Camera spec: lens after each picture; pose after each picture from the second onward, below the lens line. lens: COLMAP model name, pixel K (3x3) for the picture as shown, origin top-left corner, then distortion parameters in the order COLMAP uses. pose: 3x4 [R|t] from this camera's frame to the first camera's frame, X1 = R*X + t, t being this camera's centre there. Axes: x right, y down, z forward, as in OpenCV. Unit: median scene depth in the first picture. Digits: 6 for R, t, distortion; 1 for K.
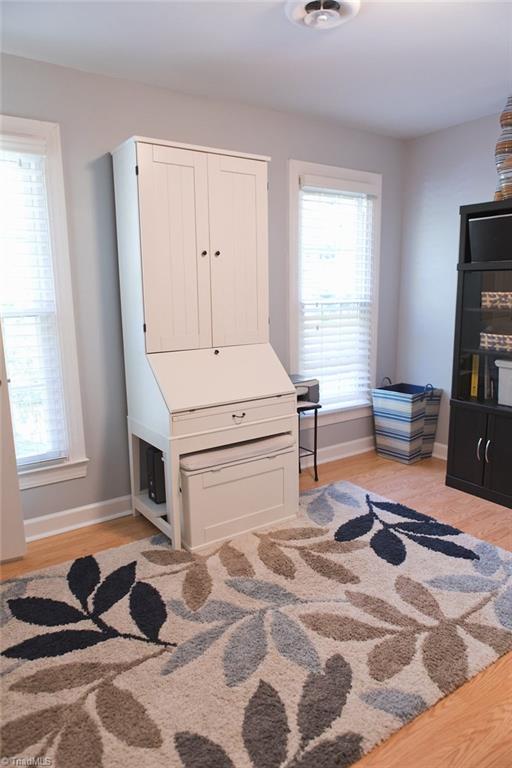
lens RADIAL K [[518.7, 0, 255.4], [0, 518.7, 385.7], [0, 0, 1]] dist [-0.009671, -0.000871]
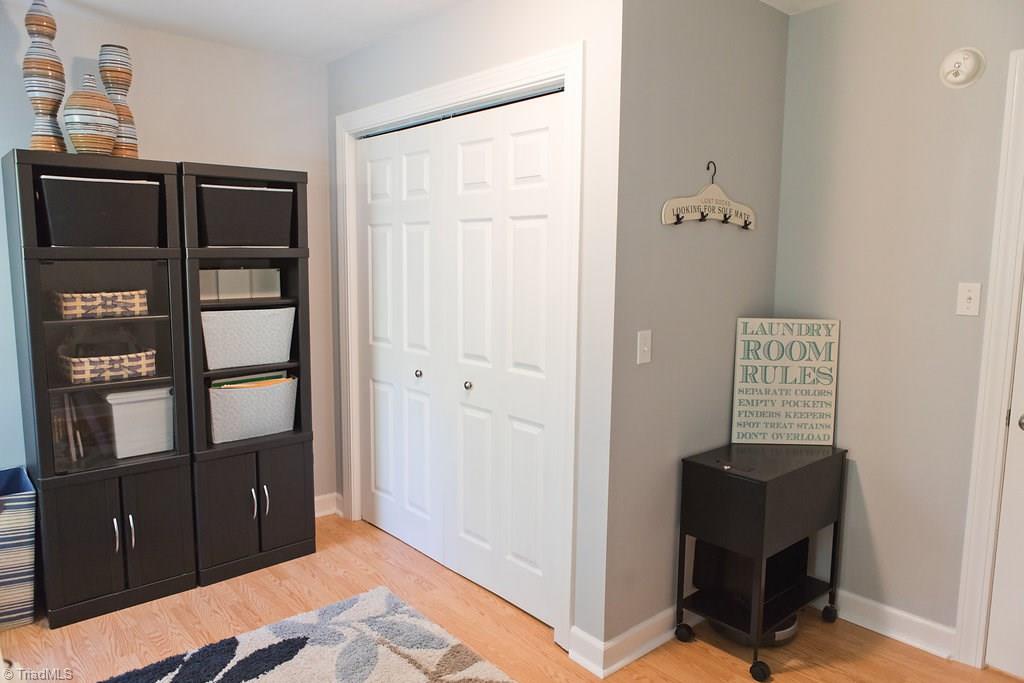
lens RADIAL K [[691.6, 0, 510.3], [0, 691.6, 338.3], [0, 0, 1]] dist [-0.009671, -0.000871]
pose [[-0.112798, -0.101189, 0.988452, -0.453241], [0.190012, 0.974245, 0.121418, -0.130403], [-0.975280, 0.201514, -0.090666, 0.577195]]
